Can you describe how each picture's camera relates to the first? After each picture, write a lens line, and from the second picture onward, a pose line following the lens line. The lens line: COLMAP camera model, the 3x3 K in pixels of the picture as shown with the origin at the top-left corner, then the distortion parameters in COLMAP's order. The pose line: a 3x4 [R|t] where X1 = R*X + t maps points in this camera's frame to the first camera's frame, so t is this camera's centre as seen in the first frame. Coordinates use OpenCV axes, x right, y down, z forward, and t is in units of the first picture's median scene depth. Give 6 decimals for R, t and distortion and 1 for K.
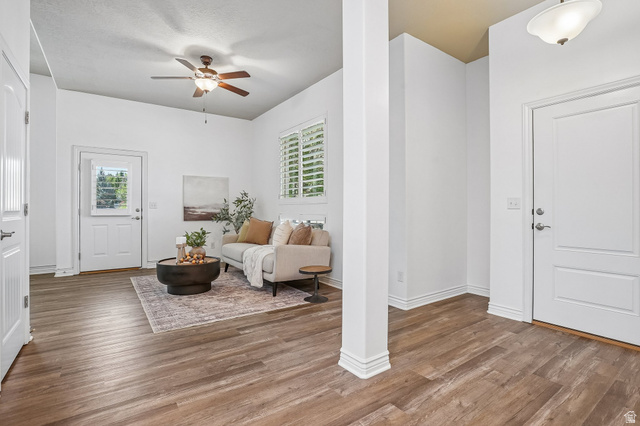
lens RADIAL K [[310.9, 0, 317.7], [0, 310.9, 212.7], [0, 0, 1]] dist [-0.034398, 0.001780]
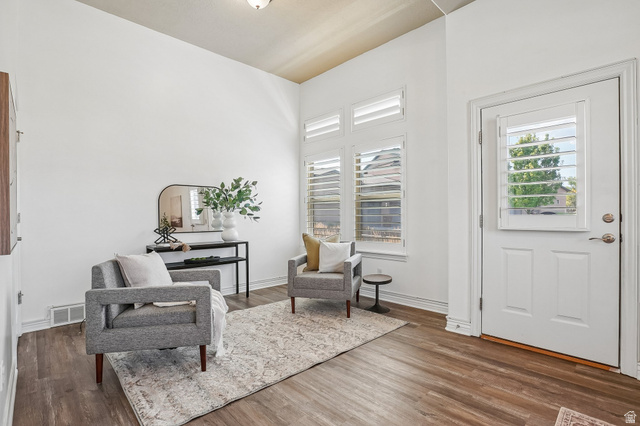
lens RADIAL K [[310.9, 0, 321.7], [0, 310.9, 213.3], [0, 0, 1]] dist [-0.034398, 0.001780]
pose [[0.155247, -0.011751, -0.987806, -0.284836], [-0.007081, 0.999890, -0.013007, -0.007757], [0.987850, 0.009014, 0.155146, 0.625368]]
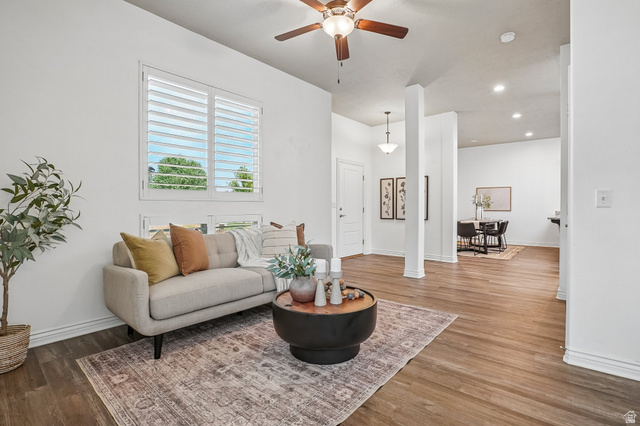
lens RADIAL K [[301.6, 0, 321.8], [0, 301.6, 213.6], [0, 0, 1]] dist [-0.021565, 0.003675]
pose [[-0.244917, -0.018336, 0.969371, -0.763609], [0.011355, 0.999698, 0.021778, -0.011894], [-0.969478, 0.016341, -0.244635, 0.906786]]
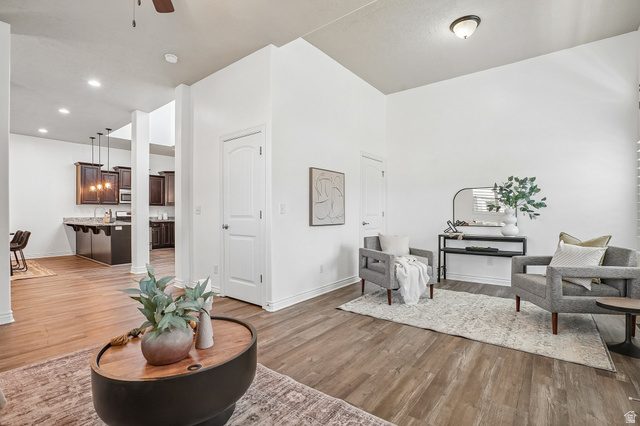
lens RADIAL K [[301.6, 0, 329.6], [0, 301.6, 213.1], [0, 0, 1]] dist [-0.021565, 0.003675]
pose [[-0.952645, -0.000154, -0.304083, -0.380674], [-0.001685, 0.999987, 0.004773, -0.011733], [0.304079, 0.005060, -0.952633, 1.138343]]
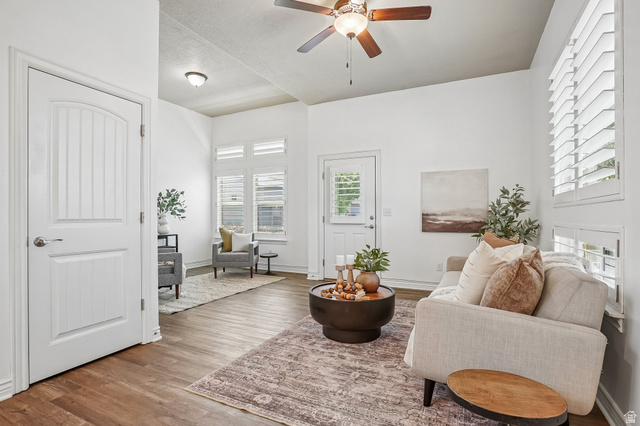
lens RADIAL K [[310.9, 0, 328.0], [0, 310.9, 219.8], [0, 0, 1]] dist [-0.034398, 0.001780]
pose [[0.500849, 0.007926, -0.865498, 0.131900], [-0.008589, 0.999954, 0.004187, -0.005498], [0.865492, 0.005337, 0.500894, 0.476220]]
